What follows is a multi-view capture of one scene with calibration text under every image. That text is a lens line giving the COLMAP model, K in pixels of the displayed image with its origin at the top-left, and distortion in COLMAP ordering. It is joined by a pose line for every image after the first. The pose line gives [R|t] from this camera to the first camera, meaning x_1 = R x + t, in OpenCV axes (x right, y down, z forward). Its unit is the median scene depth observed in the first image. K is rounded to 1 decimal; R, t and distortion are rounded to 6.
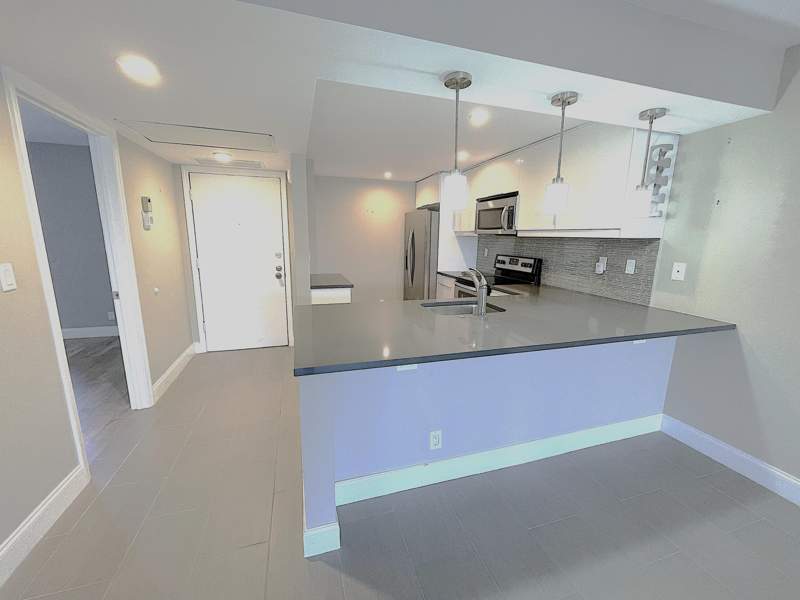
lens RADIAL K [[327.4, 0, 400.0], [0, 327.4, 300.0], [0, 0, 1]] dist [0.002040, 0.000259]
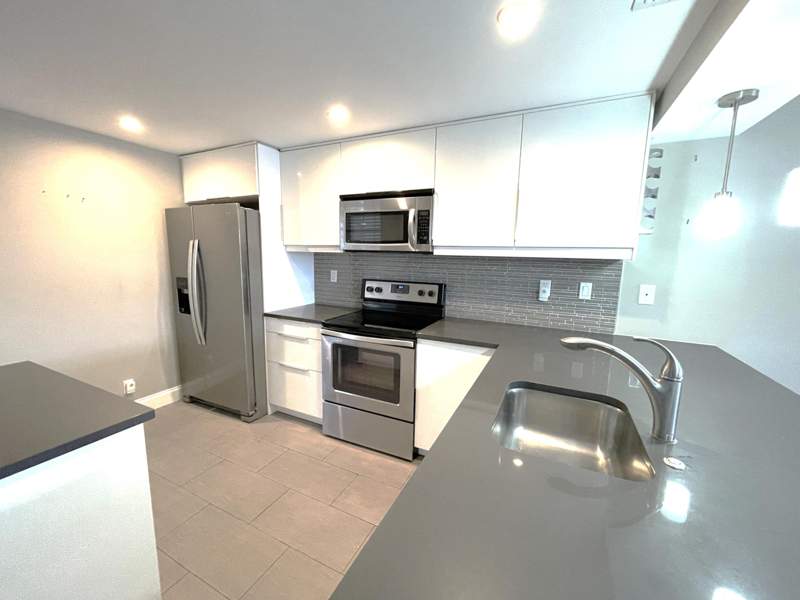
lens RADIAL K [[327.4, 0, 400.0], [0, 327.4, 300.0], [0, 0, 1]] dist [0.002040, 0.000259]
pose [[0.685437, -0.108312, 0.720031, -0.164686], [0.133947, 0.990755, 0.021525, -0.106639], [-0.715706, 0.081692, 0.693608, 0.498611]]
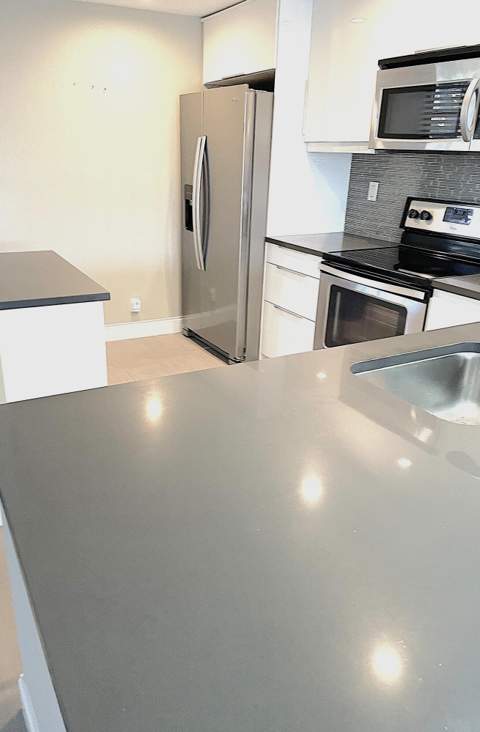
lens RADIAL K [[550.2, 0, 219.5], [0, 550.2, 367.1], [0, 0, 1]] dist [0.075423, -0.111441]
pose [[0.982285, -0.061416, 0.177041, -0.113740], [0.027546, 0.981827, 0.187766, -0.065716], [-0.185356, -0.179563, 0.966126, 0.289514]]
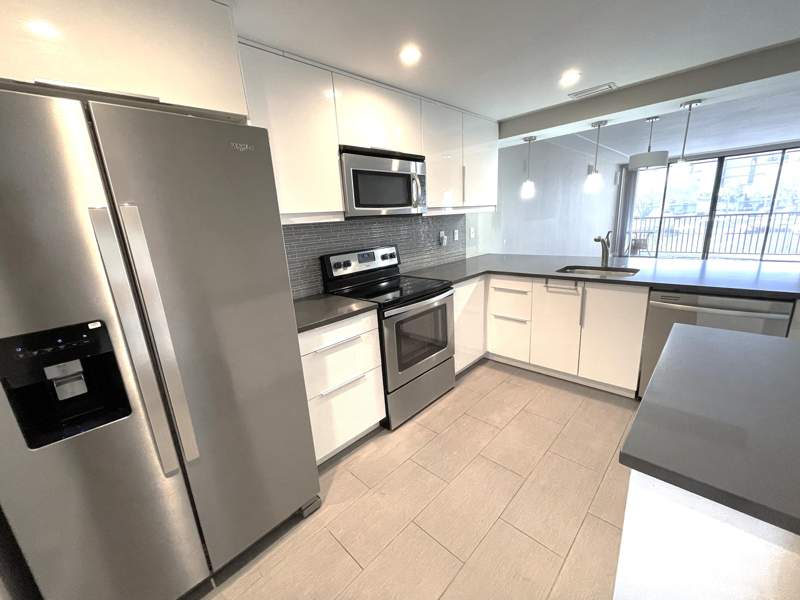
lens RADIAL K [[327.4, 0, 400.0], [0, 327.4, 300.0], [0, 0, 1]] dist [0.002040, 0.000259]
pose [[-0.476223, -0.200833, 0.856083, -0.275489], [0.223832, 0.913812, 0.338890, -0.245661], [-0.850359, 0.353006, -0.390225, 1.211452]]
